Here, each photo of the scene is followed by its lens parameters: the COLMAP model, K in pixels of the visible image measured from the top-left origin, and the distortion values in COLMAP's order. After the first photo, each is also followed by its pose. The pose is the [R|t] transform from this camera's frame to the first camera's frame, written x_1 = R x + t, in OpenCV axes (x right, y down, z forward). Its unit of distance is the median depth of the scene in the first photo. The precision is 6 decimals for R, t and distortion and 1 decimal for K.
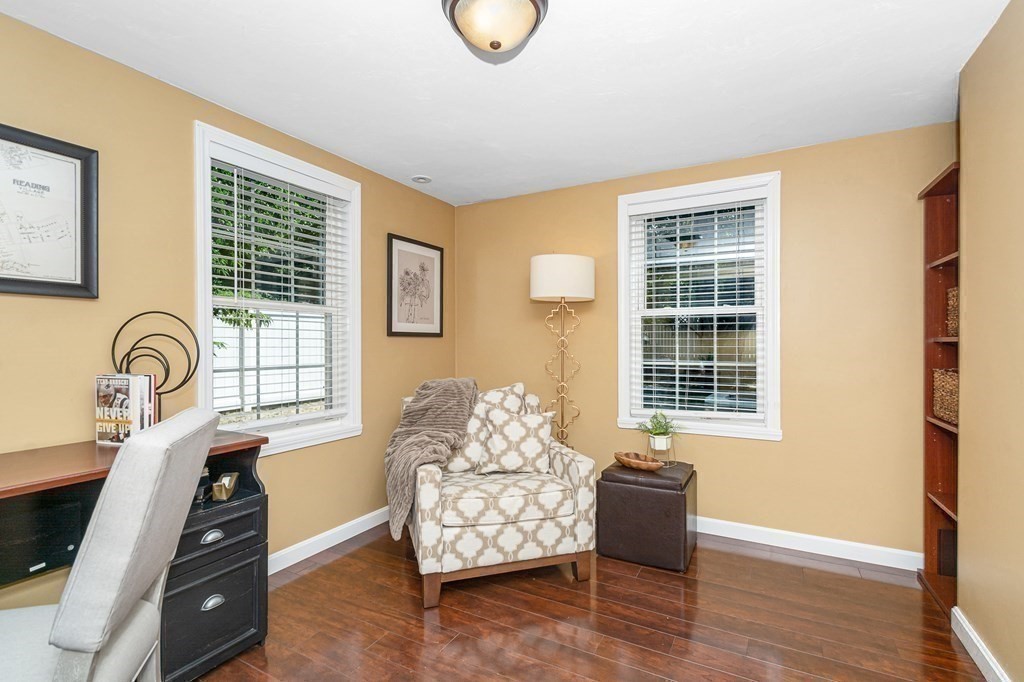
lens RADIAL K [[471.7, 0, 509.9], [0, 471.7, 340.9], [0, 0, 1]] dist [-0.000040, -0.002297]
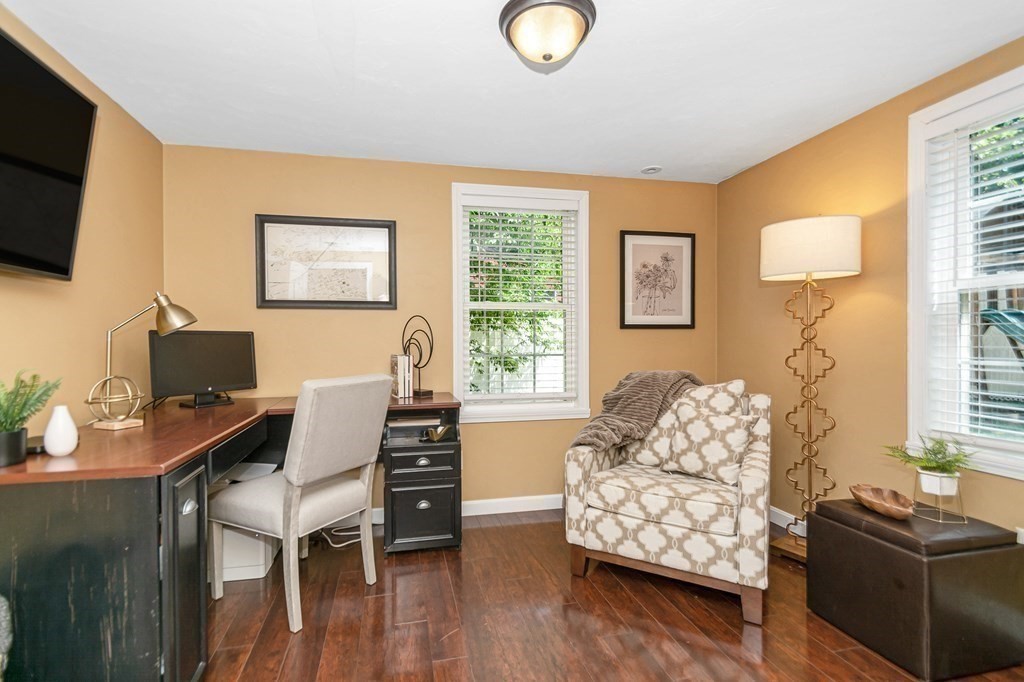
lens RADIAL K [[471.7, 0, 503.7], [0, 471.7, 342.8], [0, 0, 1]] dist [-0.000040, -0.002297]
pose [[0.655082, 0.000353, -0.755558, 0.489182], [0.007910, 0.999942, 0.007325, 0.015583], [0.755517, -0.010775, 0.655041, 0.147093]]
